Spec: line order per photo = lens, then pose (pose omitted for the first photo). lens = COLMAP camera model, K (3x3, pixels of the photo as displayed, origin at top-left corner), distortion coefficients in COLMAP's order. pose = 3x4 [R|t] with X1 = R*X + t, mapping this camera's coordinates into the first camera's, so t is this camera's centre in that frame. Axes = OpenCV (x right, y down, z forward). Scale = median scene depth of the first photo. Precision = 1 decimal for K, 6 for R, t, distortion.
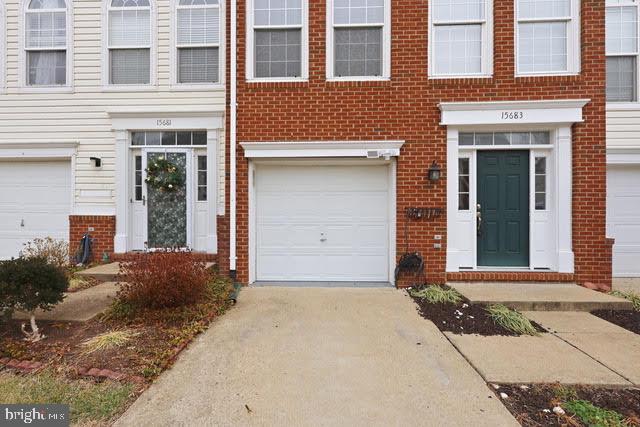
lens RADIAL K [[297.2, 0, 321.5], [0, 297.2, 212.7], [0, 0, 1]] dist [0.012864, -0.000400]
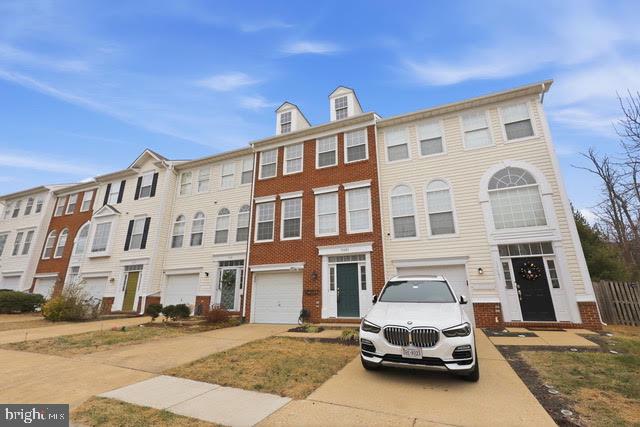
lens RADIAL K [[297.2, 0, 318.6], [0, 297.2, 211.3], [0, 0, 1]] dist [0.012864, -0.000400]
pose [[0.936536, -0.107624, -0.333643, 1.218631], [0.005114, 0.955804, -0.293962, 0.081184], [0.350535, 0.273599, 0.895695, -1.273087]]
